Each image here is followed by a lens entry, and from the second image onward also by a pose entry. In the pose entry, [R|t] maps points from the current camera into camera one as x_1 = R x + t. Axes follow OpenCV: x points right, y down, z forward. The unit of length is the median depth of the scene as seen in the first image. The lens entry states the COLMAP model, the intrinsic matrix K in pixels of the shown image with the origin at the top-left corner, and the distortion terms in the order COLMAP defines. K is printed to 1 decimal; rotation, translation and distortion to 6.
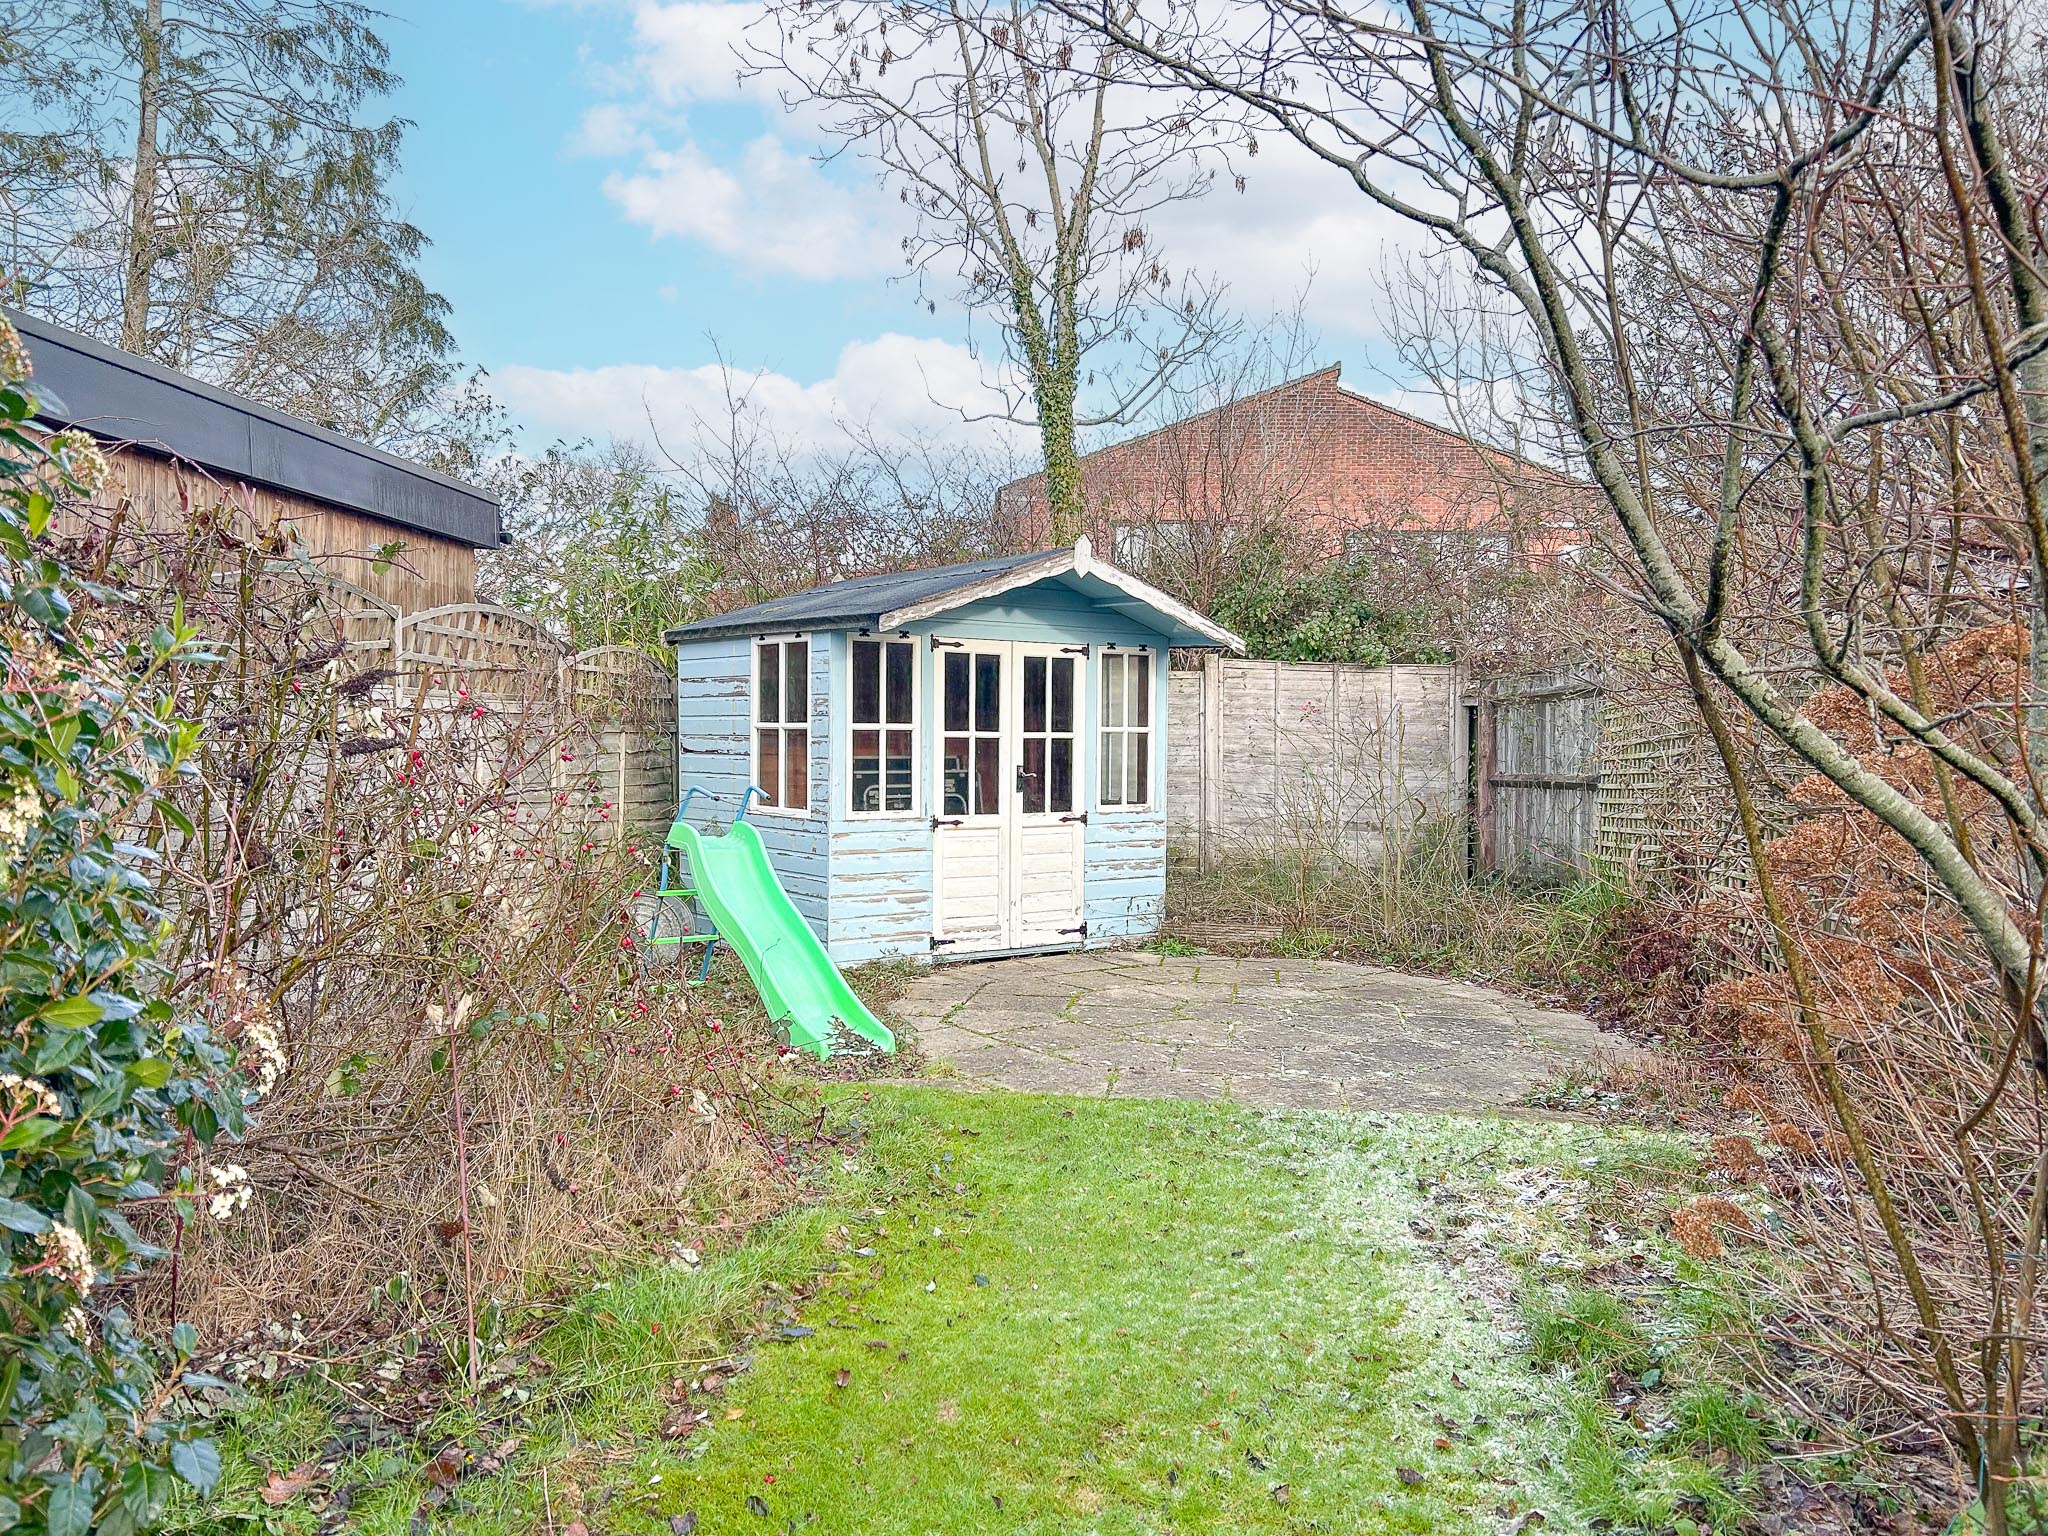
lens RADIAL K [[1553.3, 0, 1021.8], [0, 1553.3, 769.0], [0, 0, 1]] dist [0.003510, 0.000150]
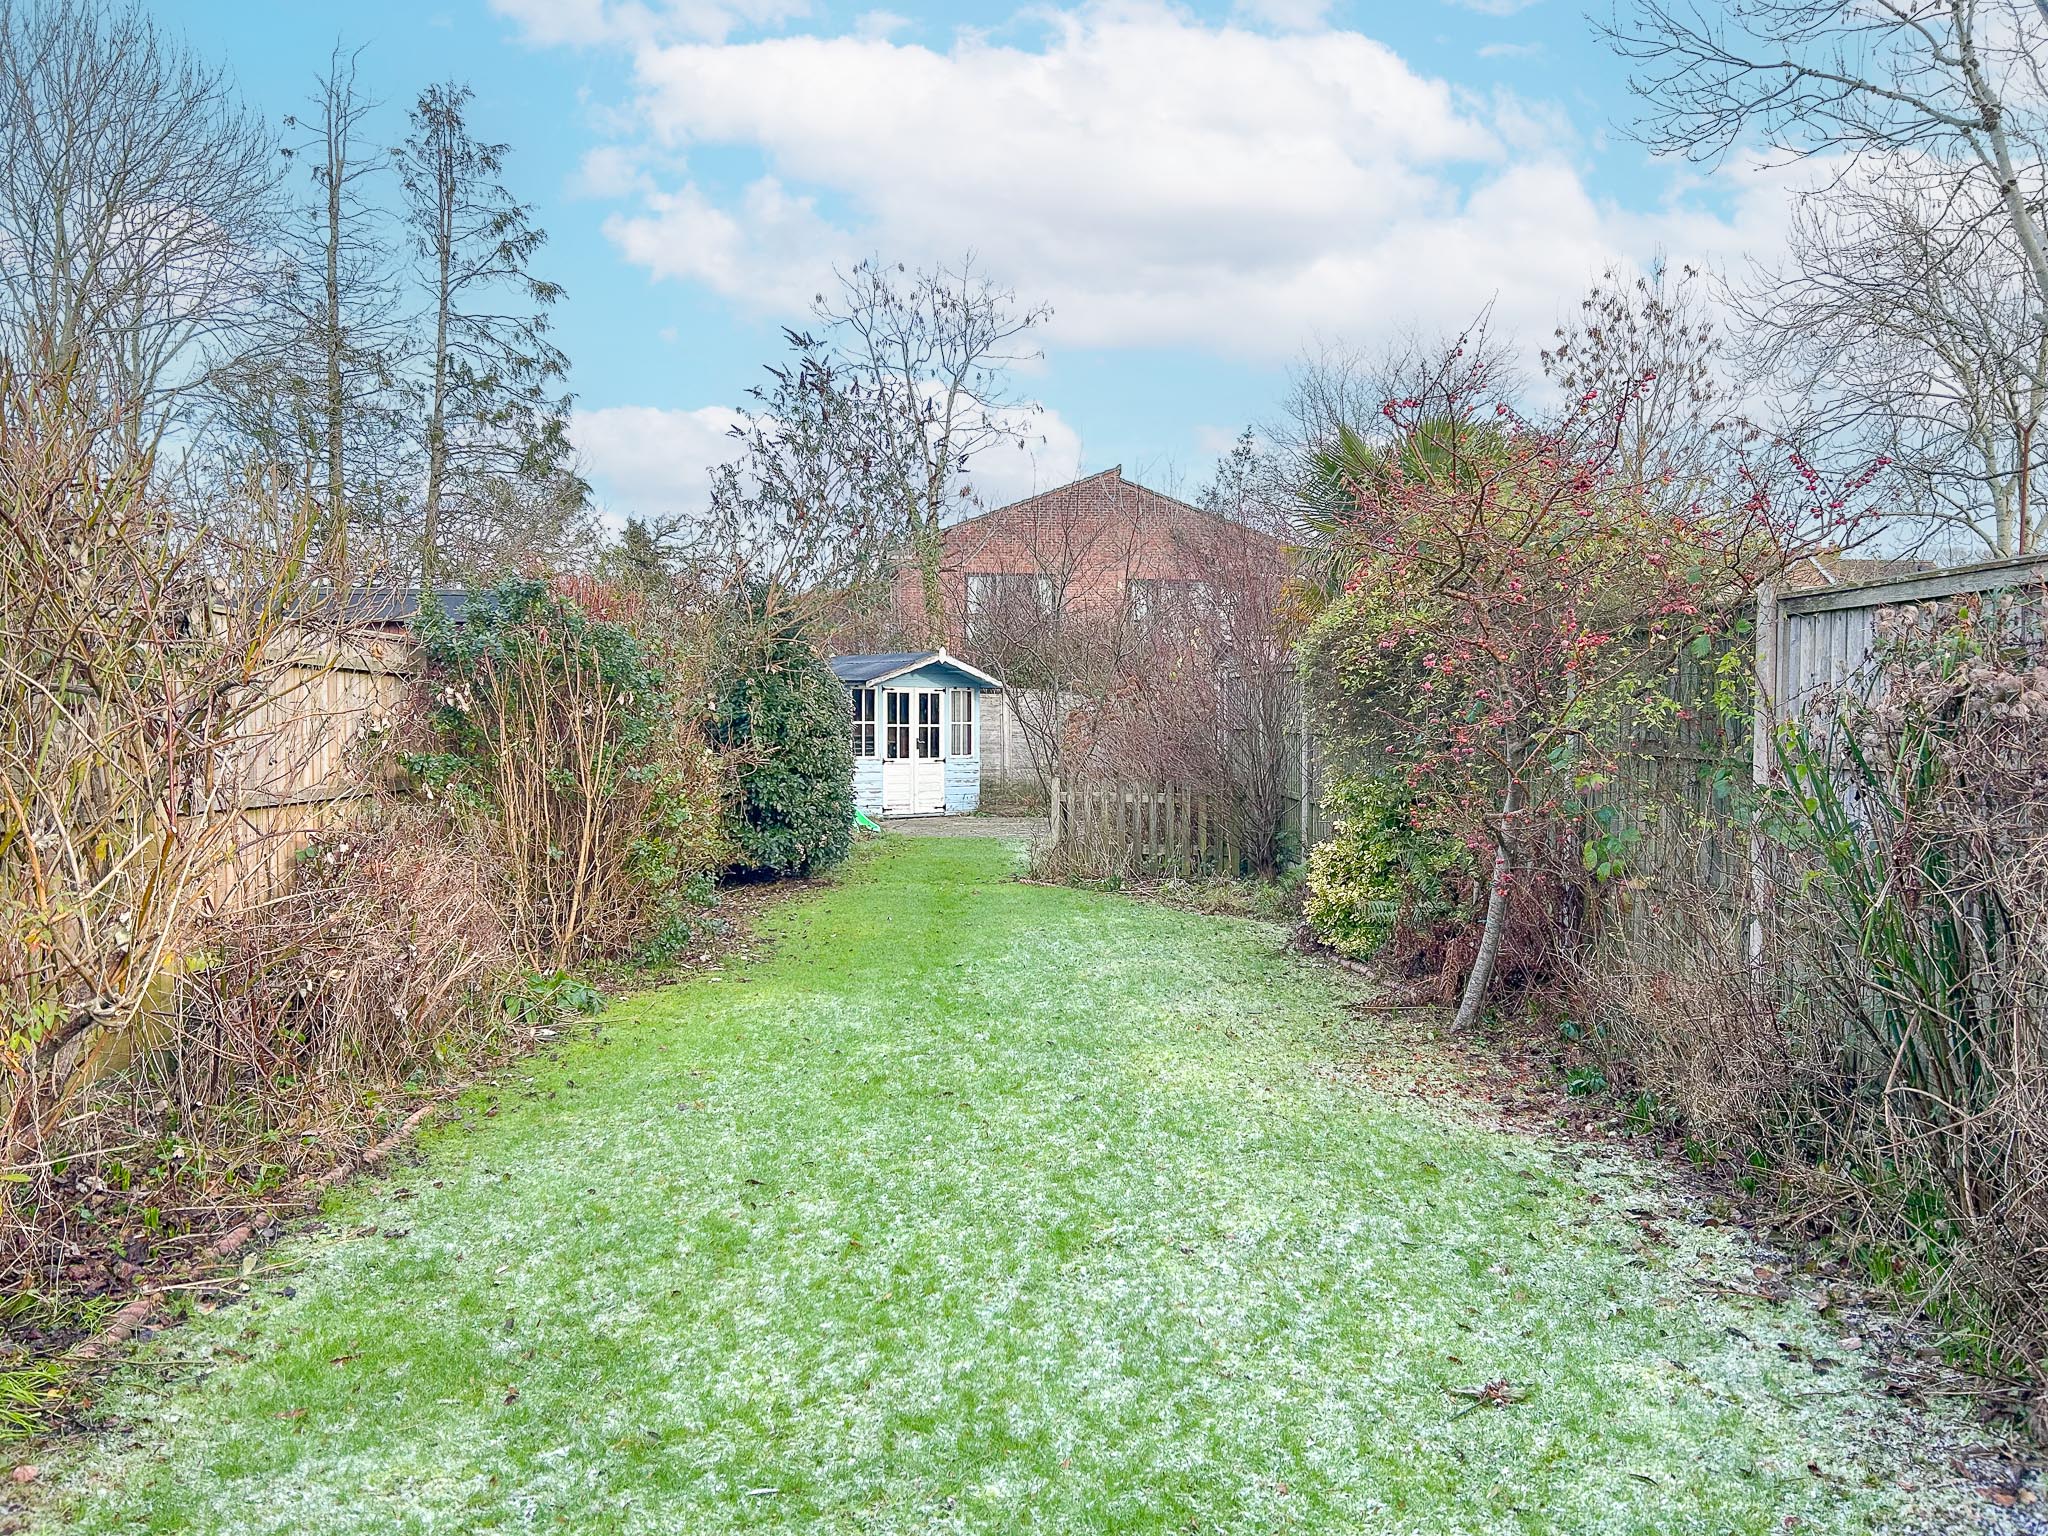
lens RADIAL K [[1553.3, 0, 1021.2], [0, 1553.3, 766.7], [0, 0, 1]] dist [0.003510, 0.000150]
pose [[0.996410, -0.010492, 0.084009, -0.044445], [0.009606, 0.999894, 0.010949, 0.017333], [-0.084115, -0.010103, 0.996405, -1.431064]]
